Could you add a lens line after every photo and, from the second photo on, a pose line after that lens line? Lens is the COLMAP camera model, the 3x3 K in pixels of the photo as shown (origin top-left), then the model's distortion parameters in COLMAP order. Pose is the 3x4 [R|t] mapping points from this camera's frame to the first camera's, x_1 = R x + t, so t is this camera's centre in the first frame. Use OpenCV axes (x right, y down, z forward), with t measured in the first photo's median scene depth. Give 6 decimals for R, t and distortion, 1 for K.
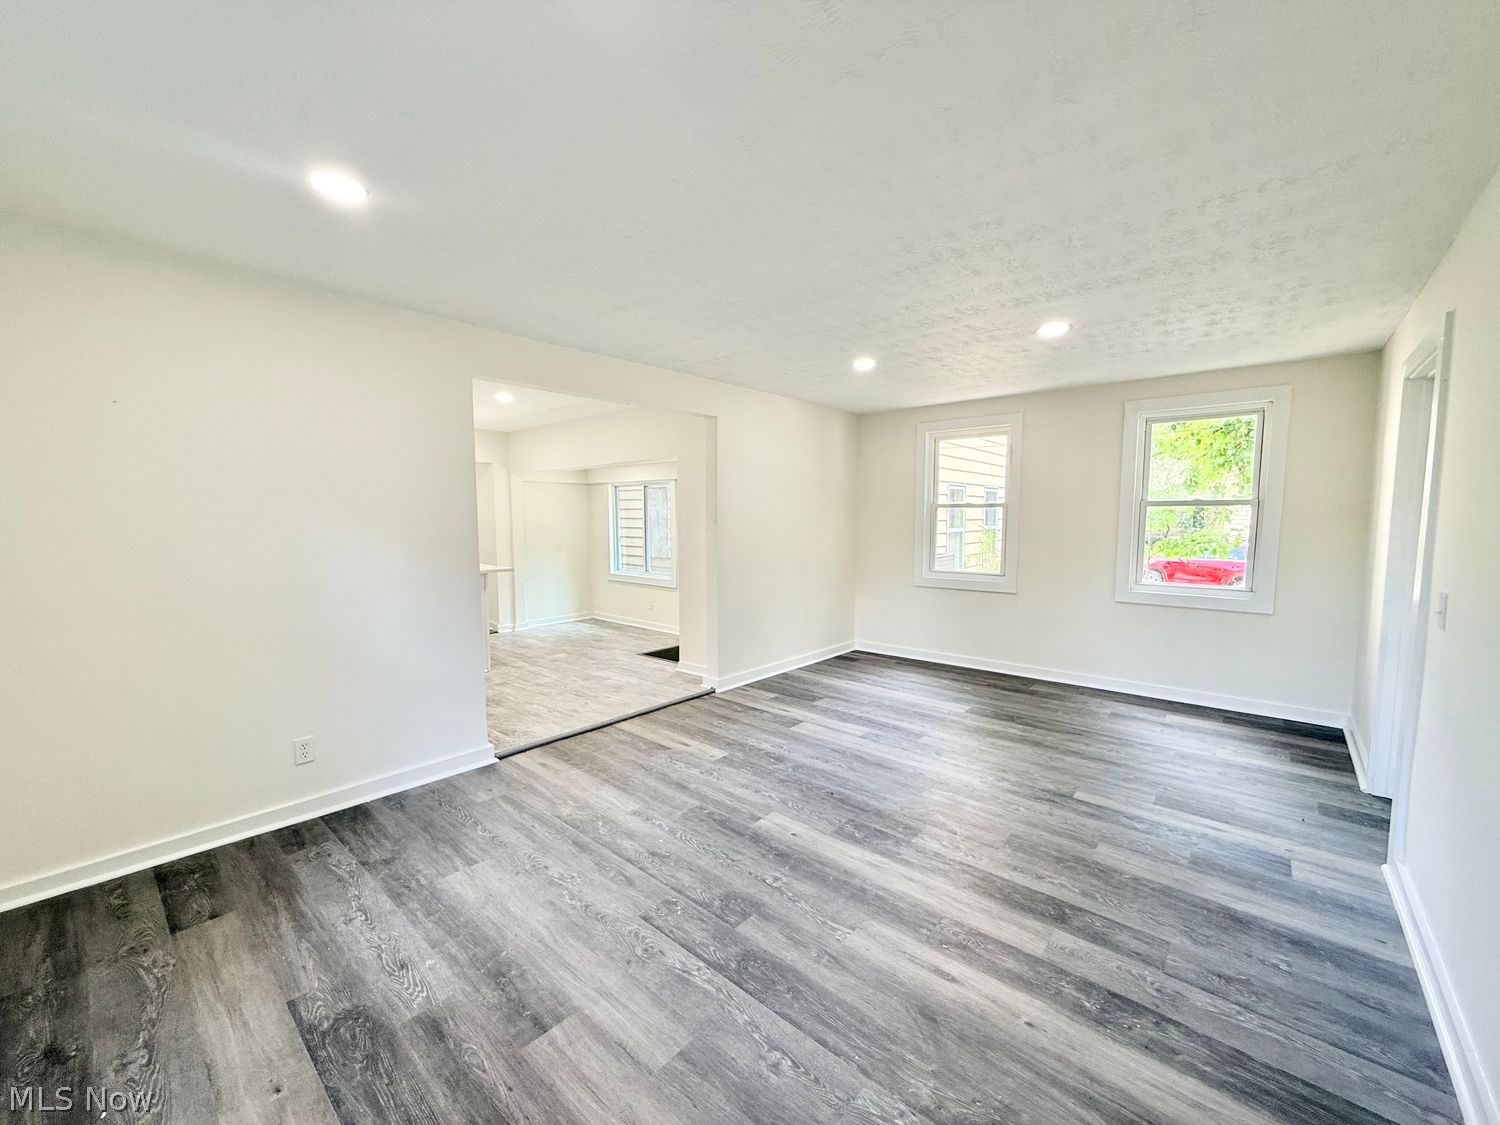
lens RADIAL K [[600.4, 0, 751.8], [0, 600.4, 567.7], [0, 0, 1]] dist [0.001523, -0.000528]
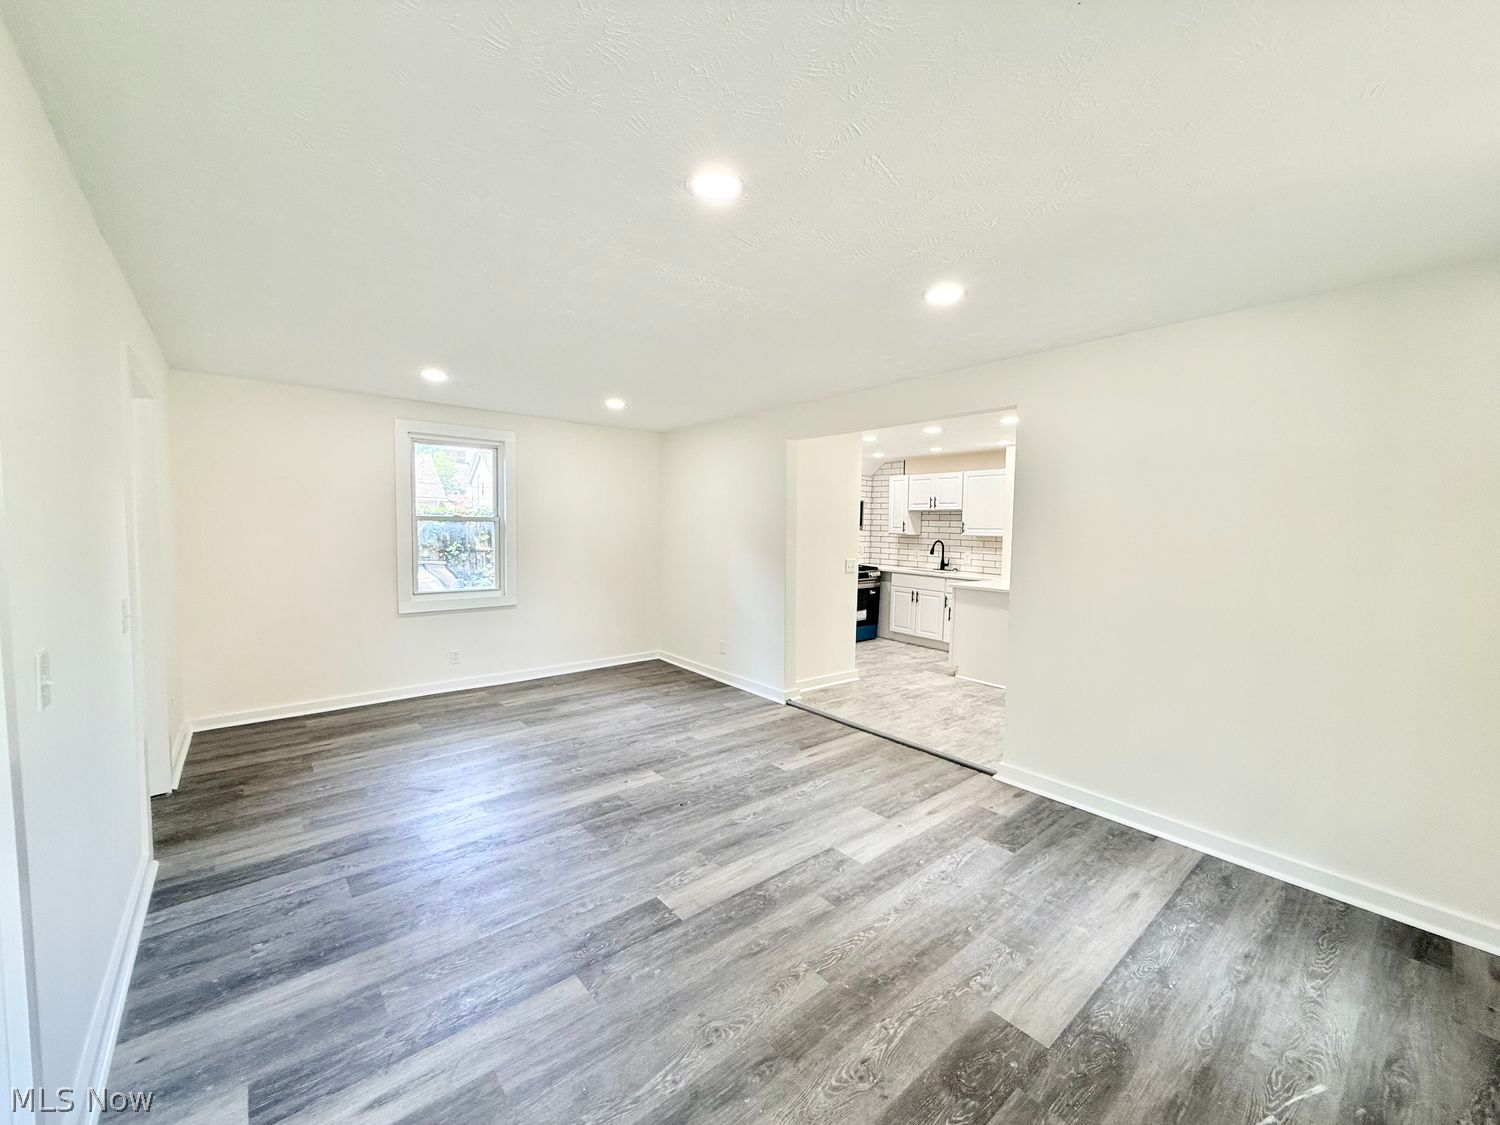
lens RADIAL K [[600.4, 0, 741.1], [0, 600.4, 562.3], [0, 0, 1]] dist [0.001523, -0.000528]
pose [[-0.164042, 0.054635, -0.984939, 1.111432], [-0.104914, 0.991836, 0.072491, -0.120940], [0.980858, 0.115226, -0.156971, 1.219695]]
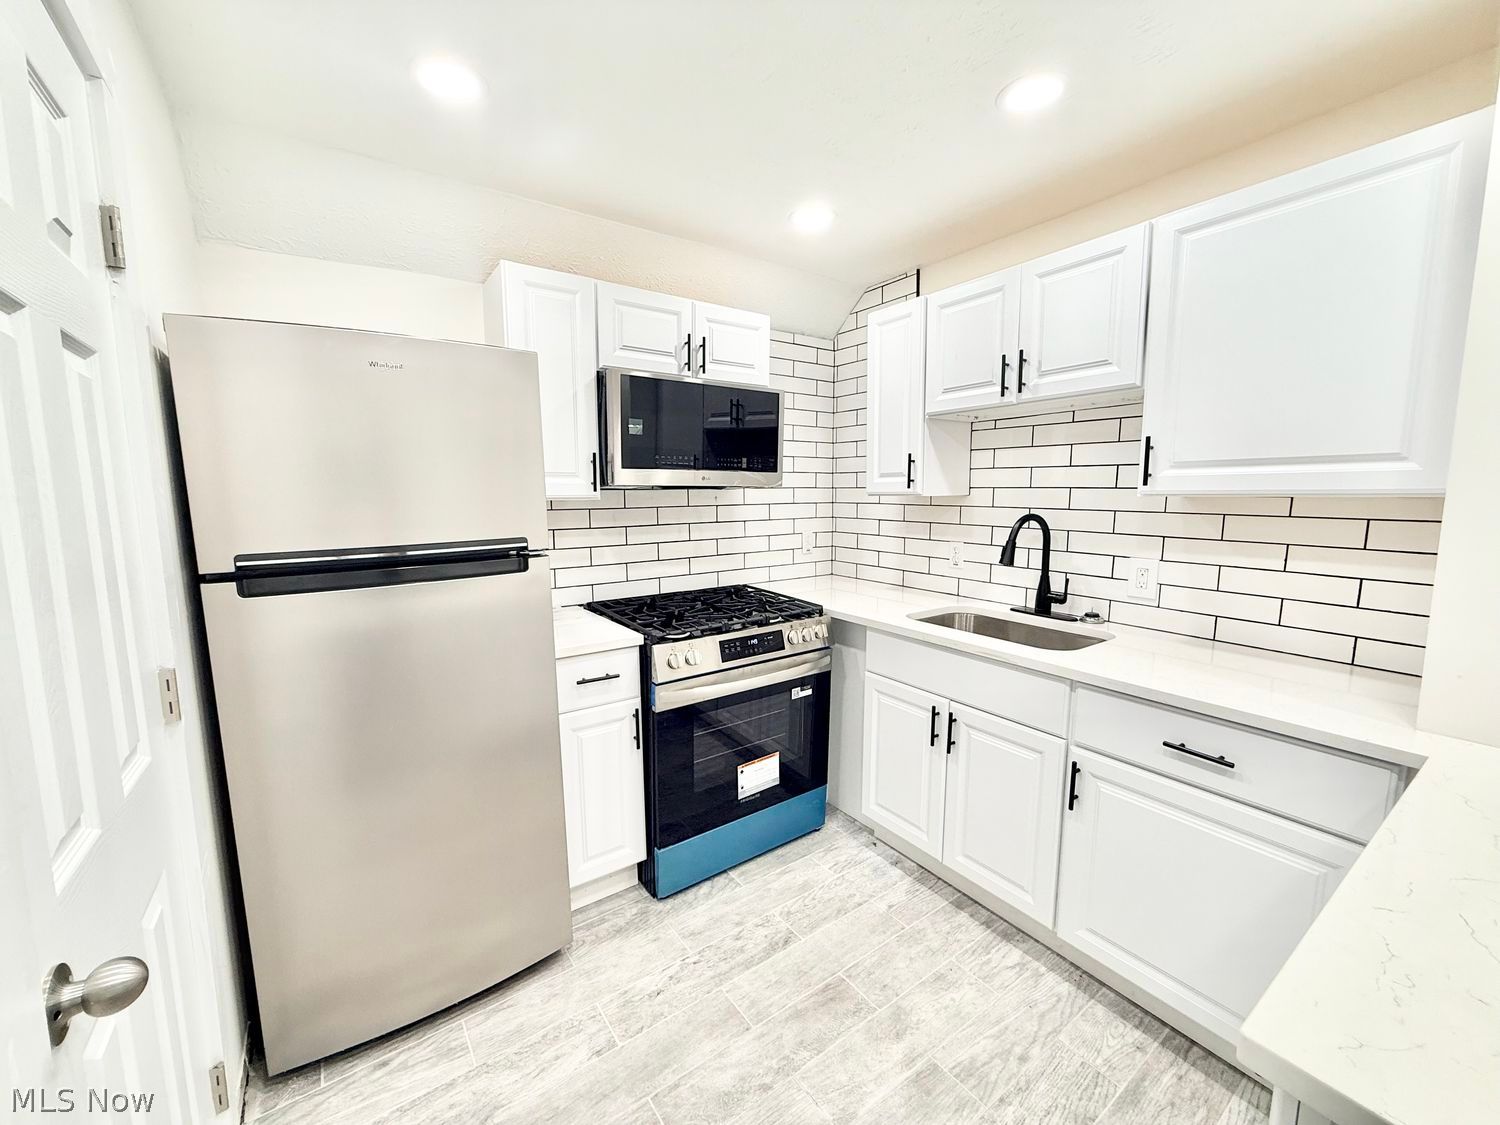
lens RADIAL K [[600.4, 0, 746.3], [0, 600.4, 562.7], [0, 0, 1]] dist [0.001523, -0.000528]
pose [[-0.242023, 0.113957, -0.963555, -0.737151], [-0.077467, 0.987639, 0.136263, -0.130182], [0.967173, 0.107623, -0.230203, 1.469596]]
